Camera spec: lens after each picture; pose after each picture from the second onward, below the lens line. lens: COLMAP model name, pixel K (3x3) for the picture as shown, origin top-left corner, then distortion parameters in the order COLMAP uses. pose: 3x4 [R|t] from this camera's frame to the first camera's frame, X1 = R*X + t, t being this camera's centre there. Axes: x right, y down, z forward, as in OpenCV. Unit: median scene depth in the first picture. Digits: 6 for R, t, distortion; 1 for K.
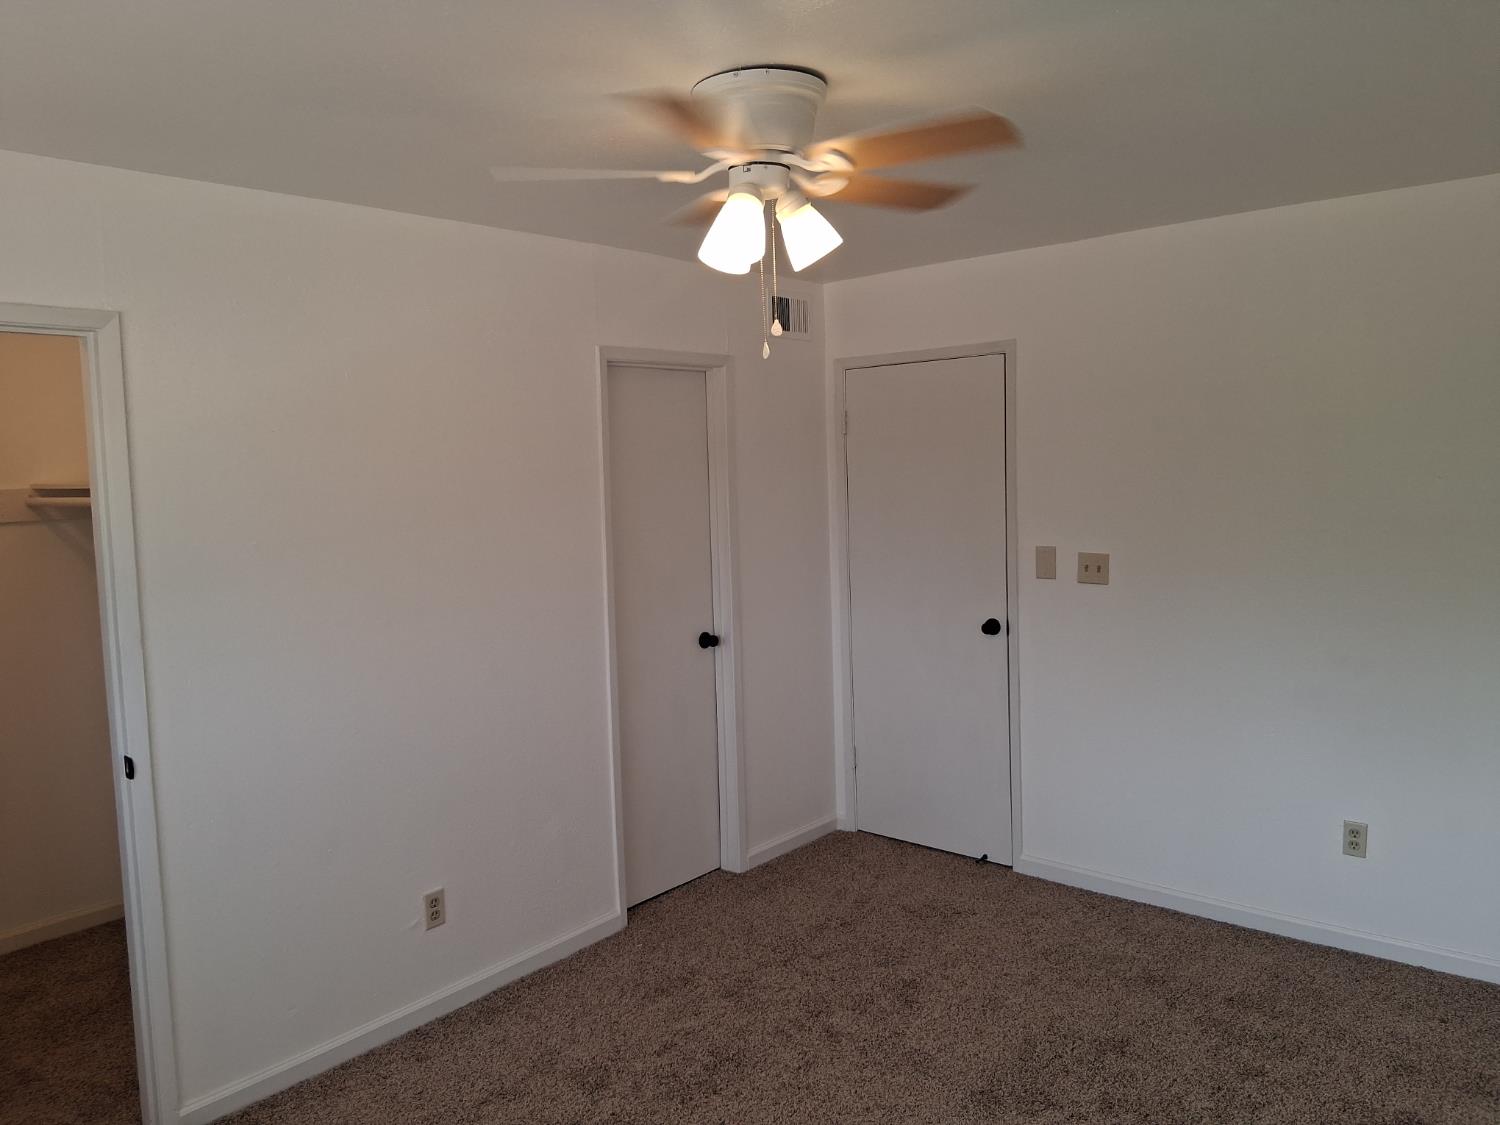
lens RADIAL K [[1153.3, 0, 750.0], [0, 1153.3, 562.5], [0, 0, 1]] dist [0.133687, -0.187928]
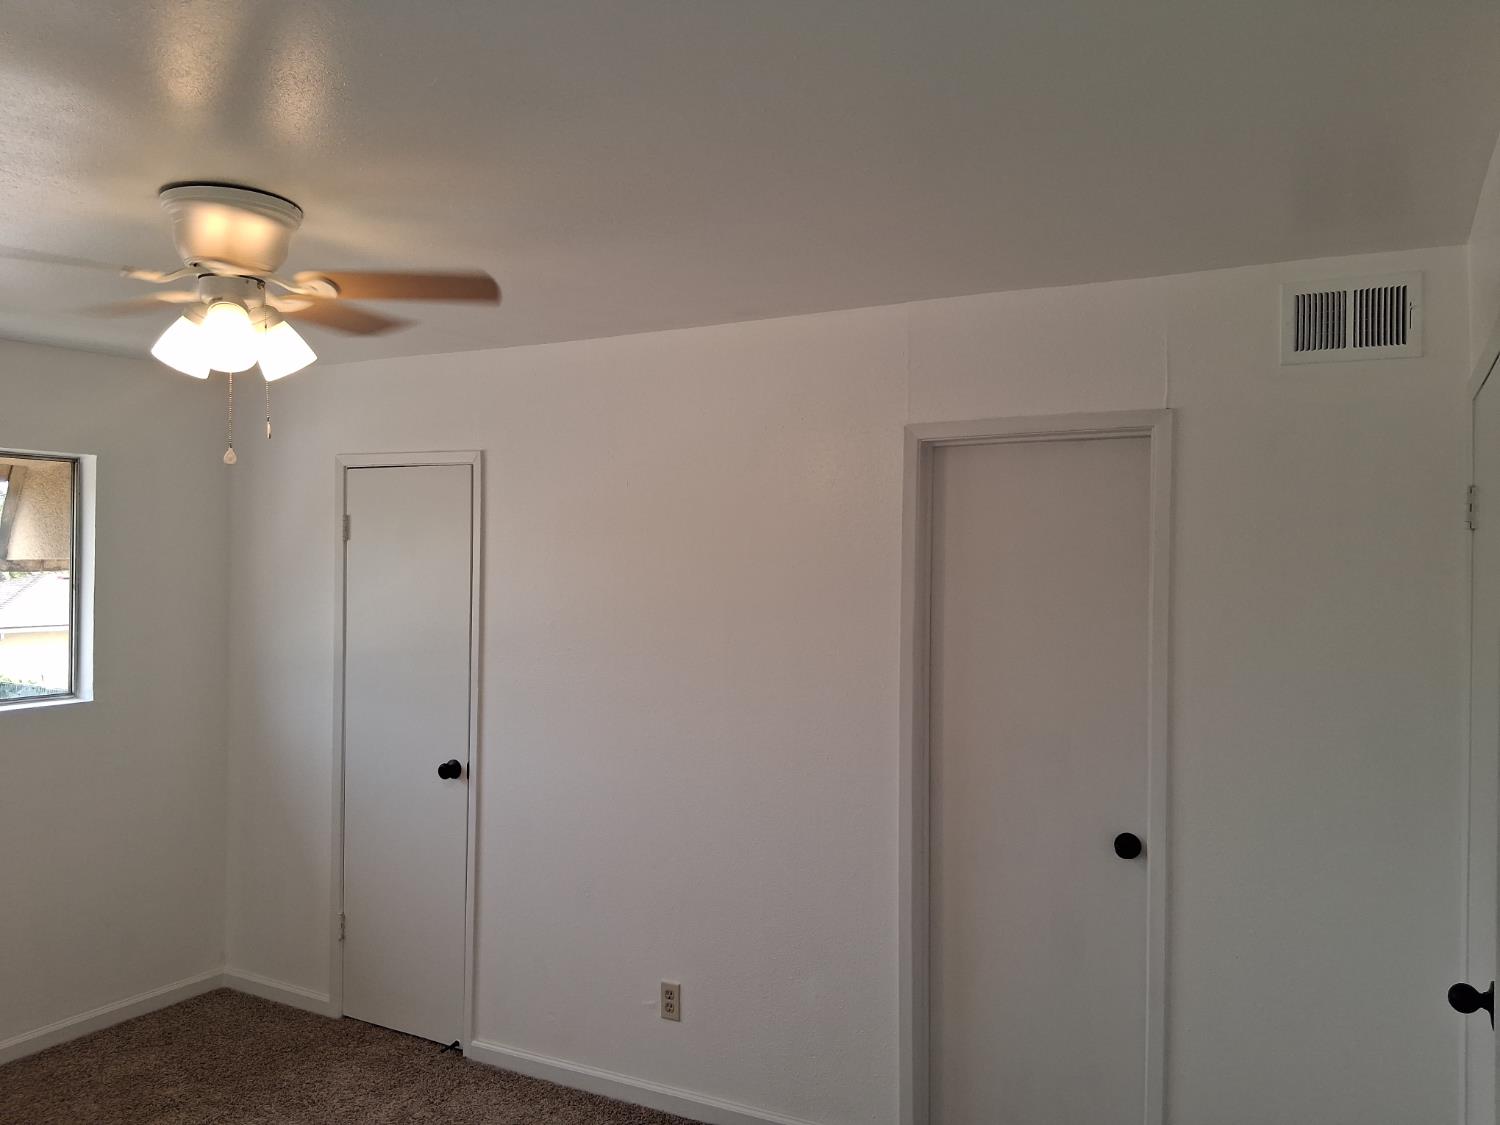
lens RADIAL K [[1153.3, 0, 750.0], [0, 1153.3, 562.5], [0, 0, 1]] dist [0.133687, -0.187928]
pose [[0.201289, 0.025529, -0.979199, 0.606837], [-0.093428, 0.995603, 0.006752, -0.080335], [0.975066, 0.090125, 0.202790, 0.686861]]
